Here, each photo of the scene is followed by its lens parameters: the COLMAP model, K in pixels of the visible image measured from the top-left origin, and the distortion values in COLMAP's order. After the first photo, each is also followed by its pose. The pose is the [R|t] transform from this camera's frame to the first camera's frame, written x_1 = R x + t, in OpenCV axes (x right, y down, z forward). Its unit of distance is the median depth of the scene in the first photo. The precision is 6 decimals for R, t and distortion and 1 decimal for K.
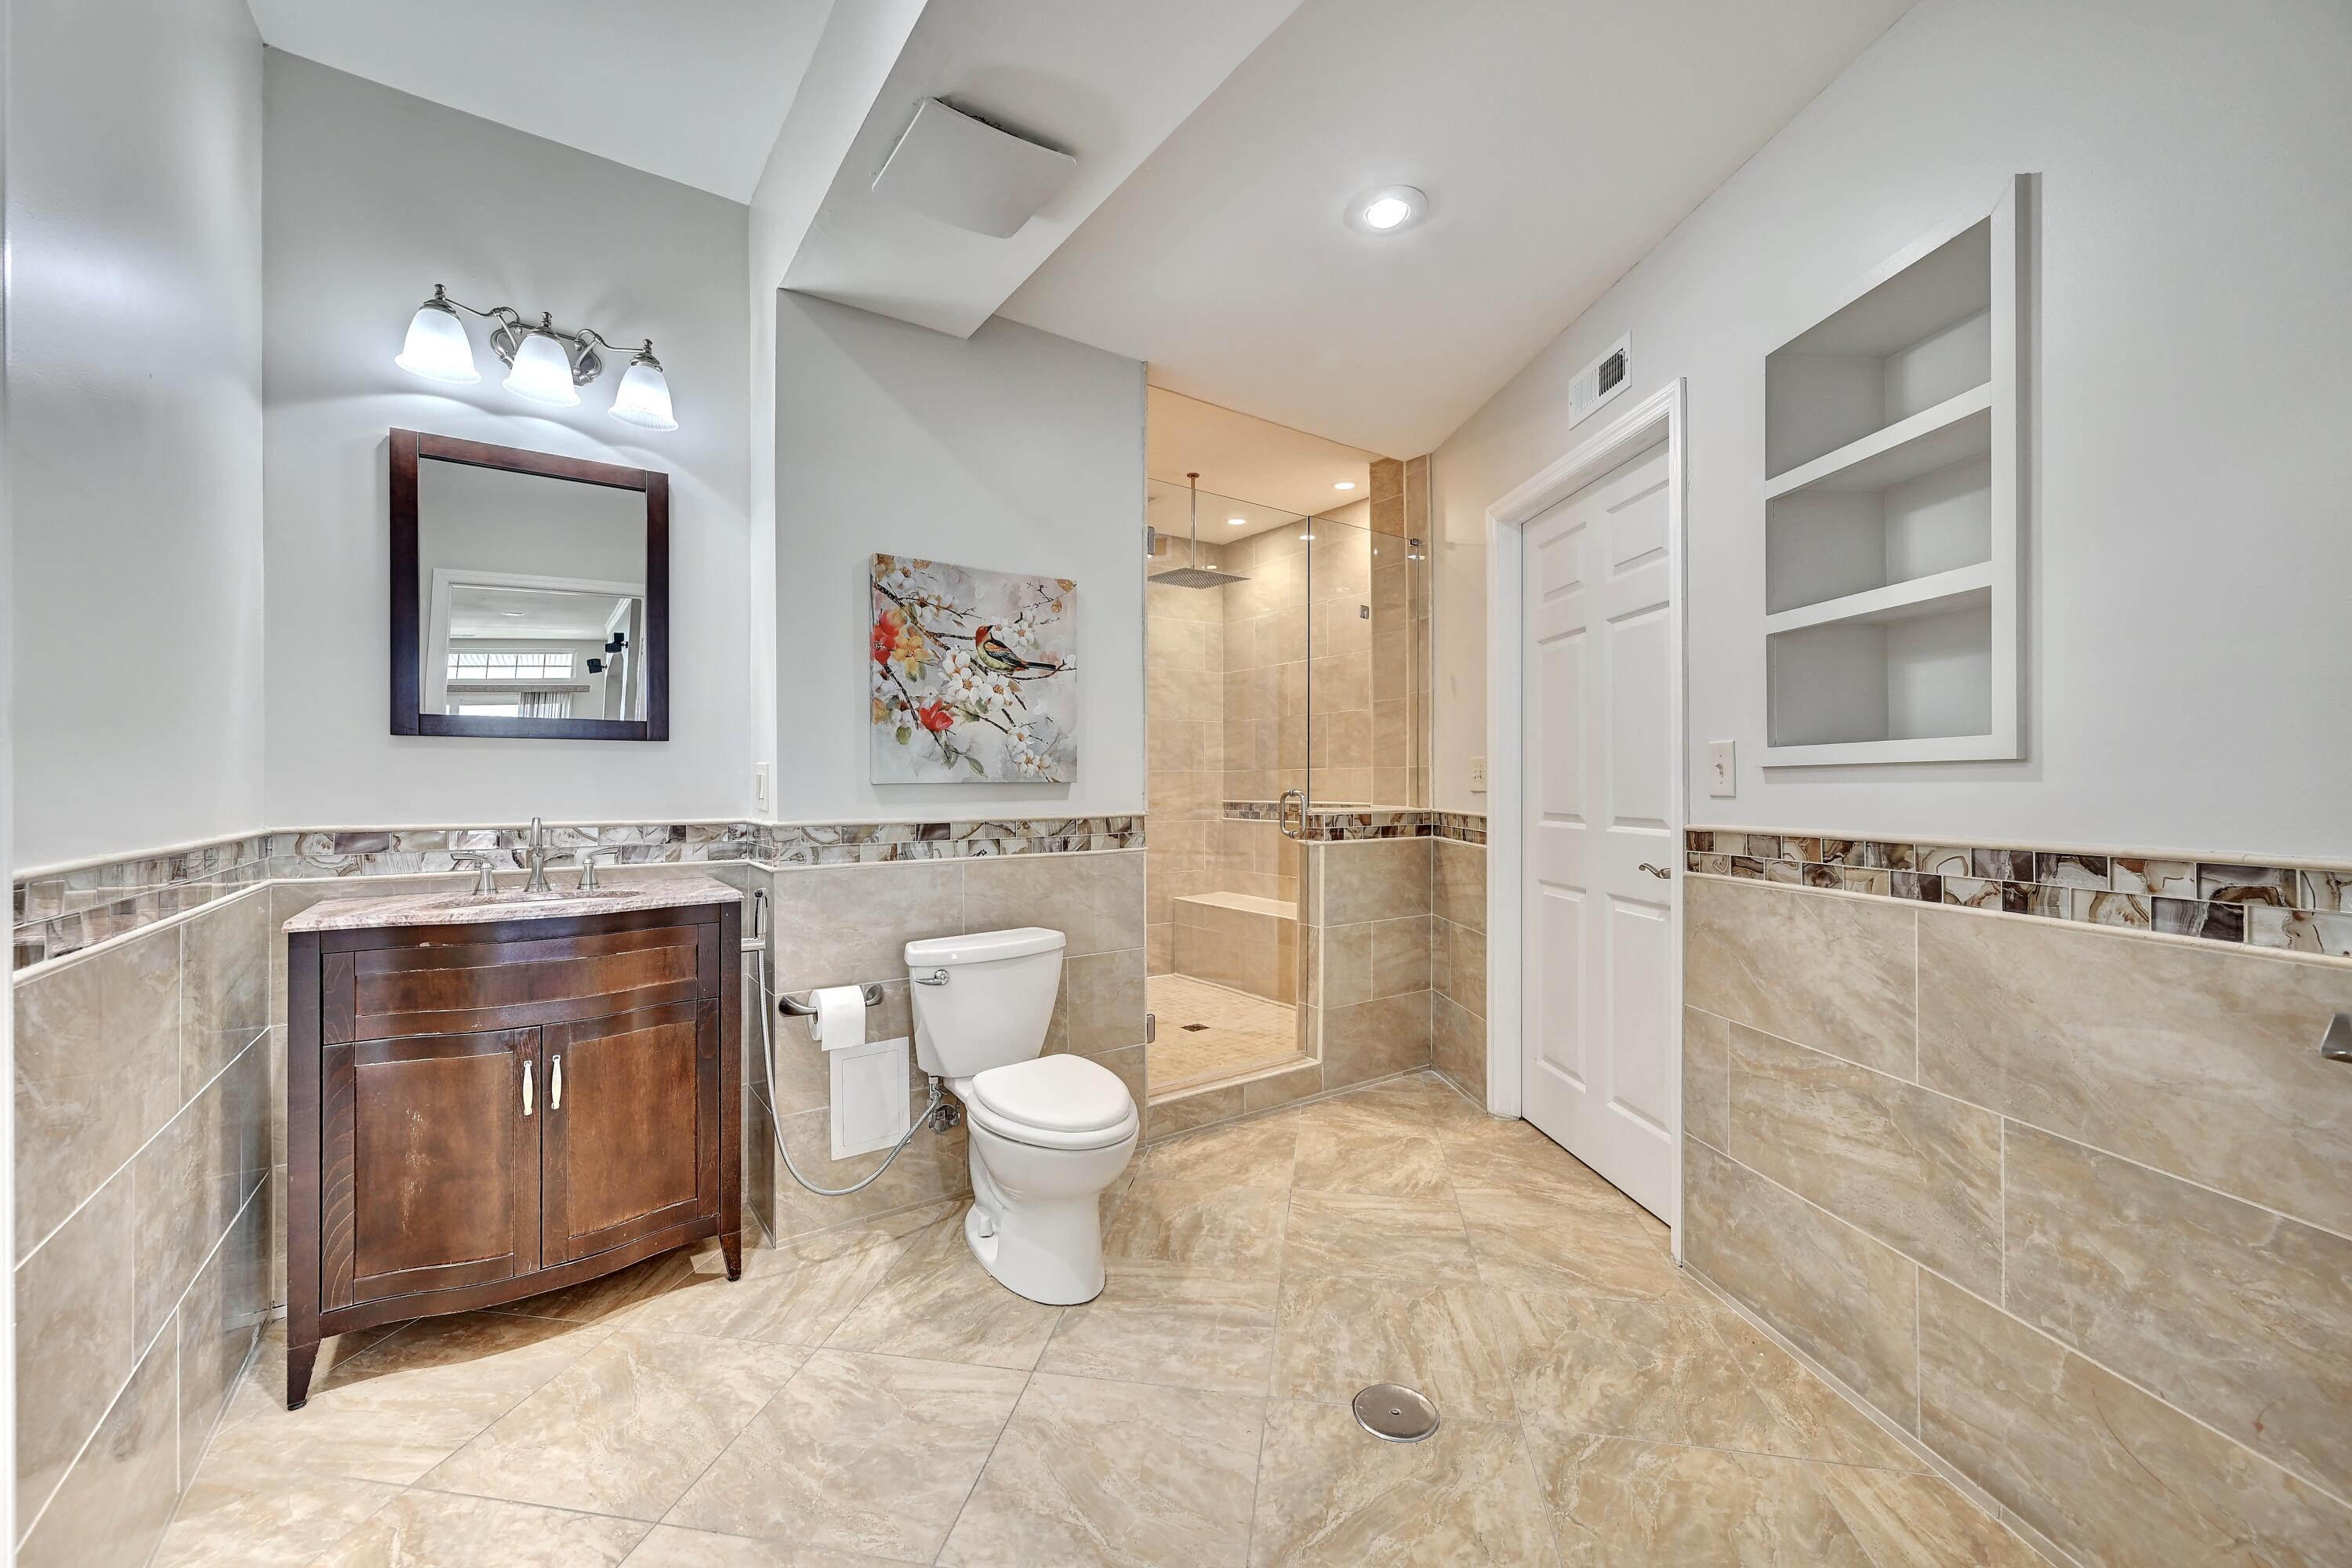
lens RADIAL K [[916.2, 0, 1170.4], [0, 916.2, 782.2], [0, 0, 1]] dist [-0.001860, 0.000852]
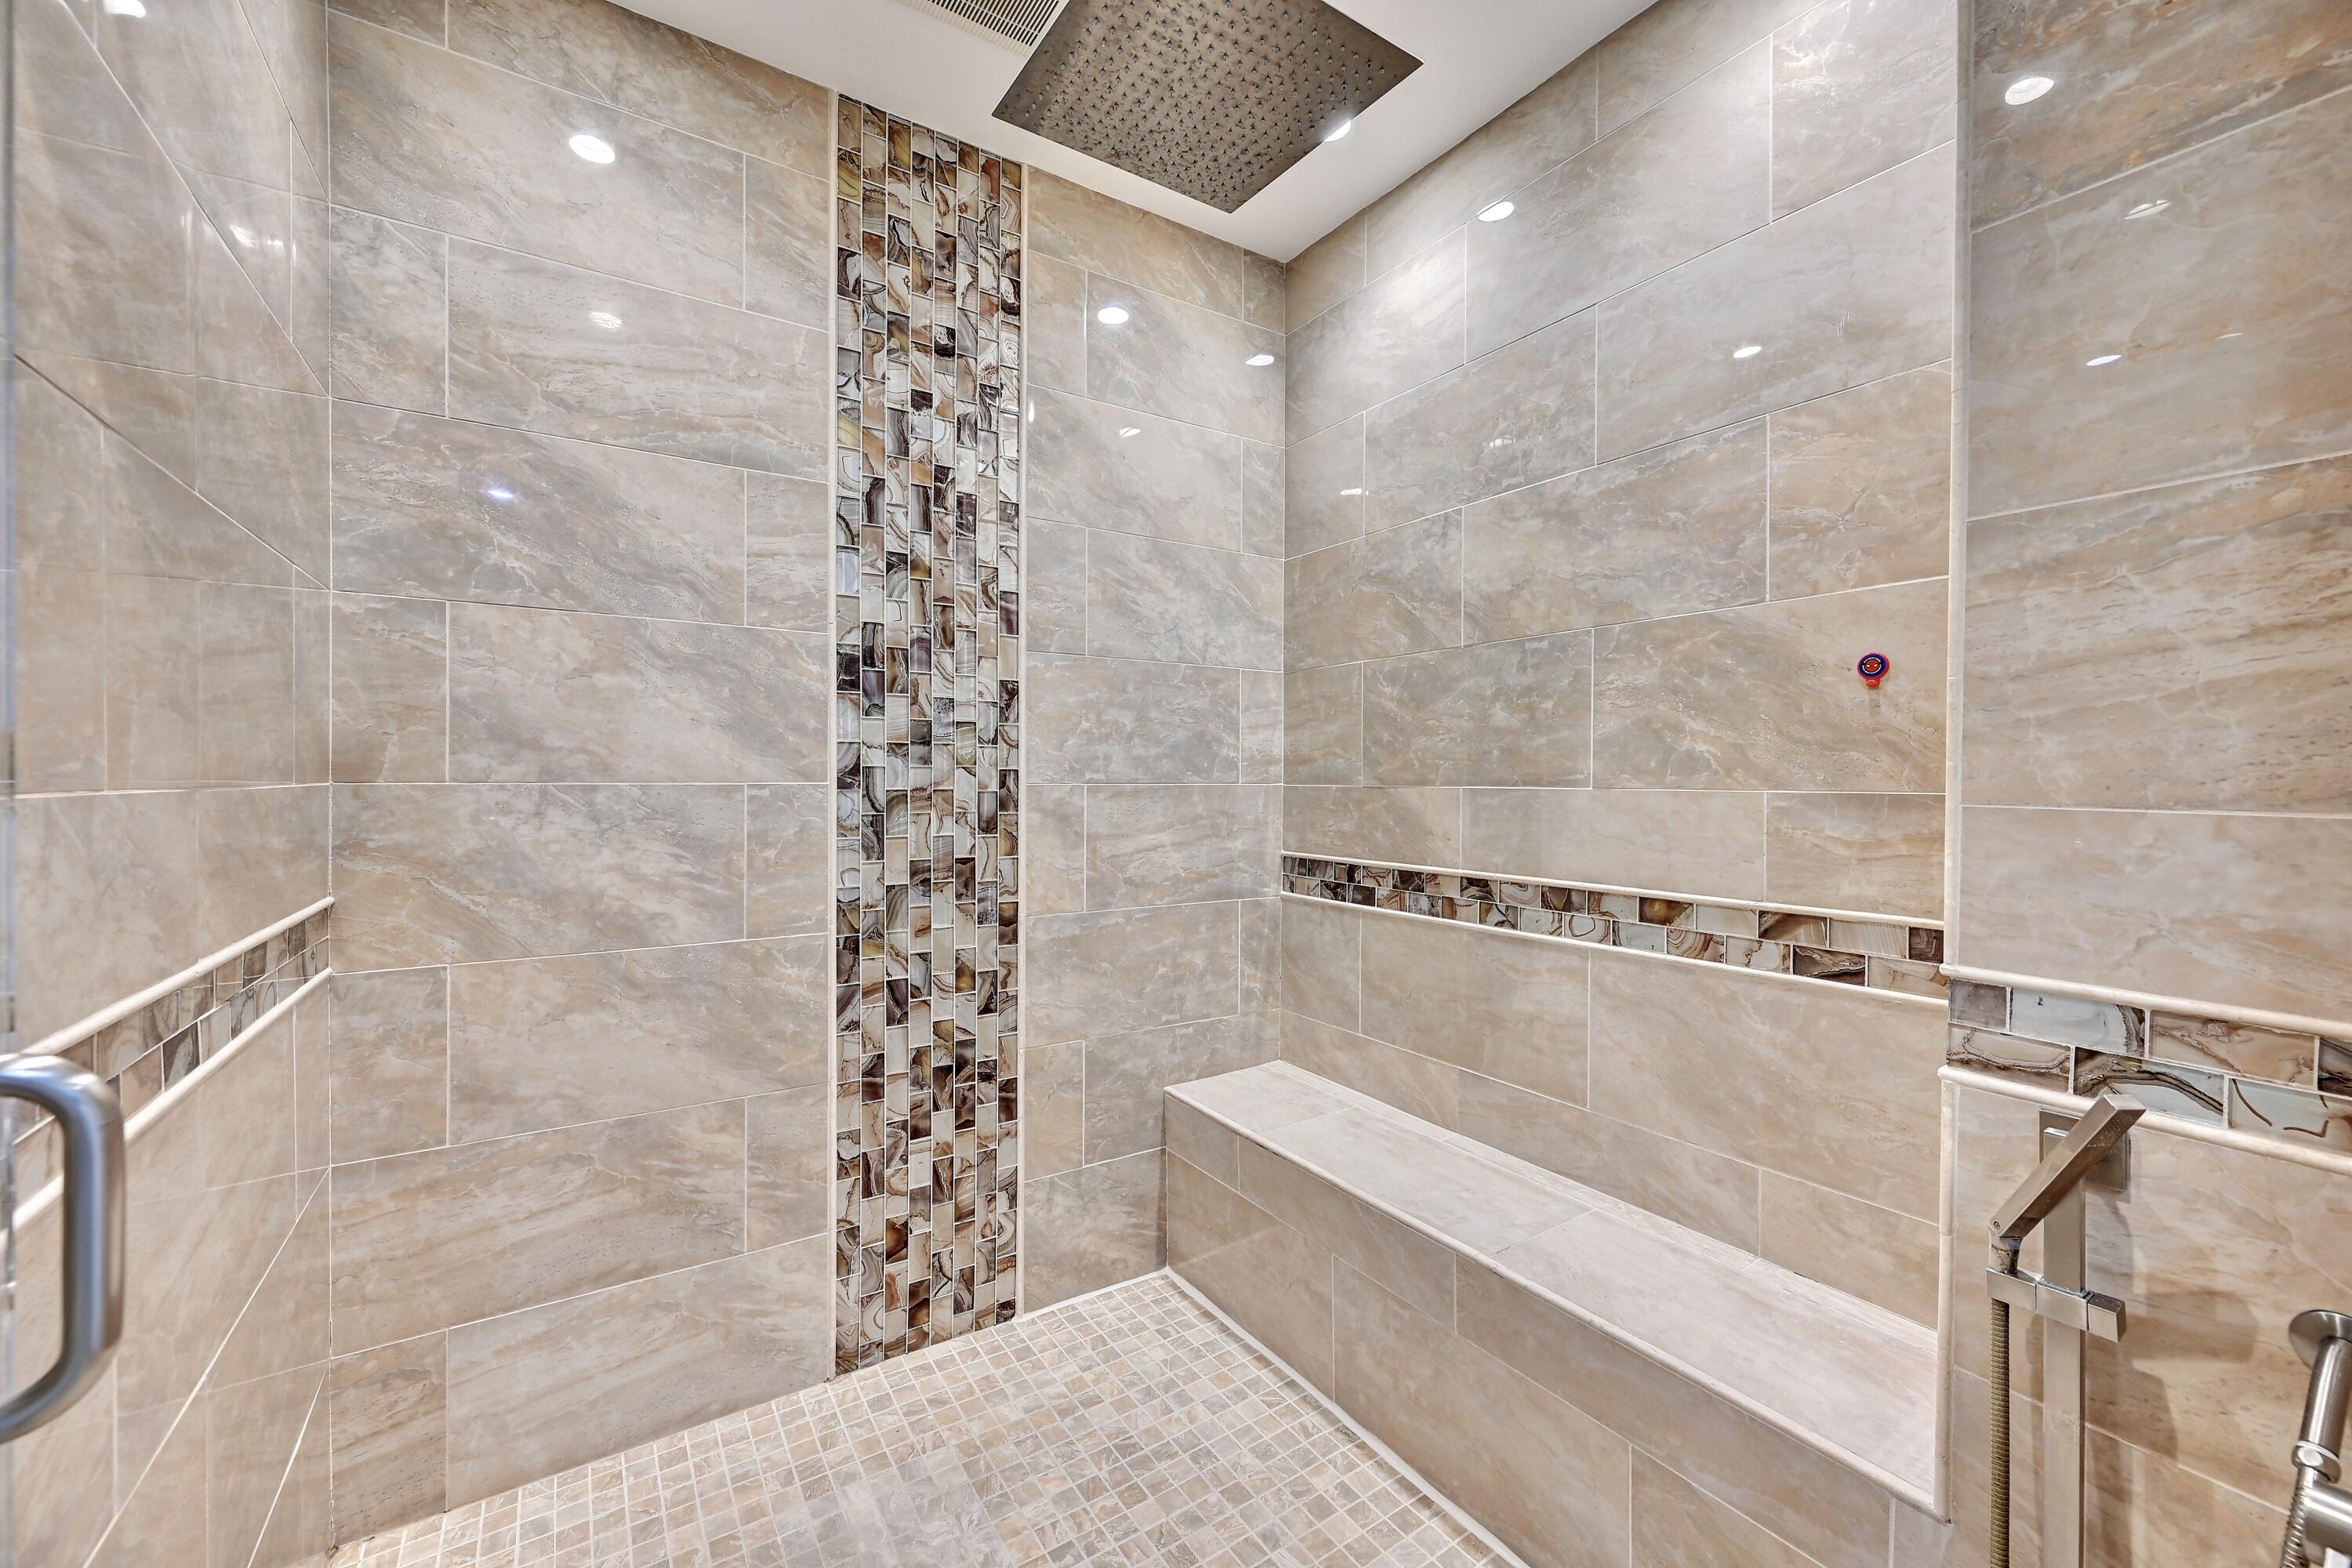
lens RADIAL K [[916.2, 0, 1181.1], [0, 916.2, 775.6], [0, 0, 1]] dist [-0.001860, 0.000852]
pose [[0.999198, 0.006615, -0.039495, 0.027020], [-0.006531, 0.999976, 0.002254, -0.017391], [0.039509, -0.001994, 0.999217, 0.579234]]
